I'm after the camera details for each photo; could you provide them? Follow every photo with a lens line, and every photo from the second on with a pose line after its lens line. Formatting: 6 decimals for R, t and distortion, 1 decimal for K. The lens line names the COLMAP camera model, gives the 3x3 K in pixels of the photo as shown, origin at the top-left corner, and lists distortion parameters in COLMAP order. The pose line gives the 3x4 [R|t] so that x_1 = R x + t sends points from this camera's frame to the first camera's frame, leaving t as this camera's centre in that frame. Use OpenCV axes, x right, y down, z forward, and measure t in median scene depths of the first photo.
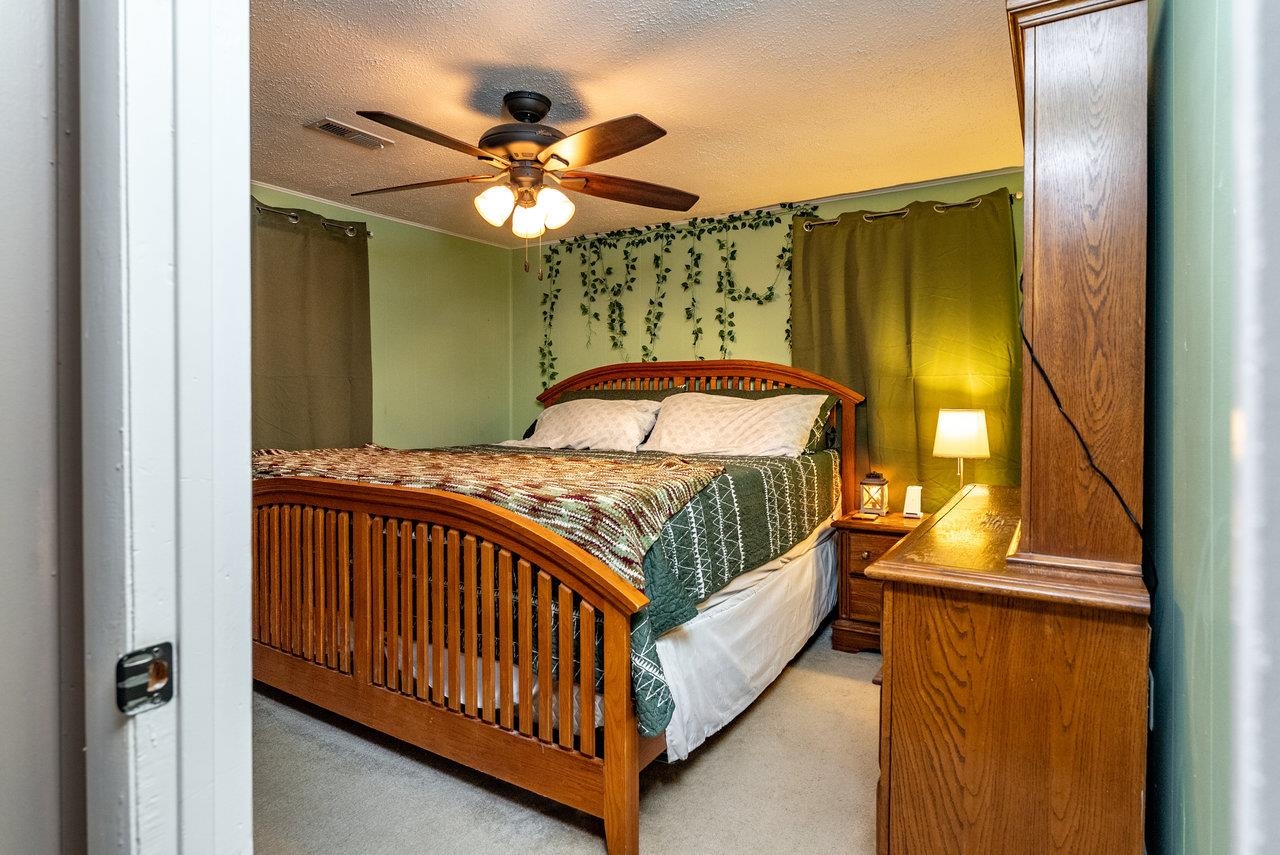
lens RADIAL K [[688.6, 0, 639.5], [0, 688.6, 410.2], [0, 0, 1]] dist [-0.003540, -0.000059]
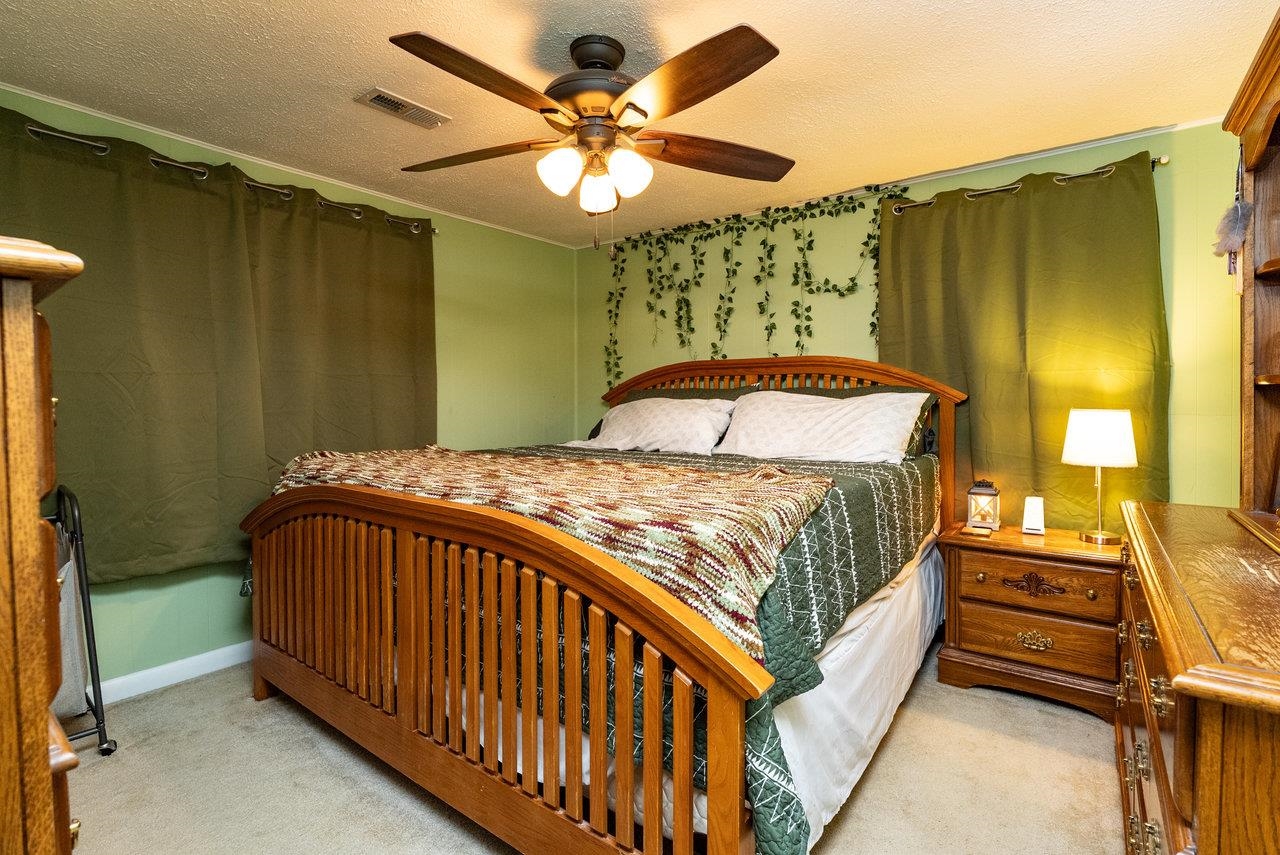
lens RADIAL K [[601.3, 0, 640.6], [0, 601.3, 405.2], [0, 0, 1]] dist [0.001330, -0.000026]
pose [[0.997223, -0.000157, -0.074470, -0.041055], [-0.000382, 0.999974, -0.007224, -0.000624], [0.074469, 0.007232, 0.997197, 0.198496]]
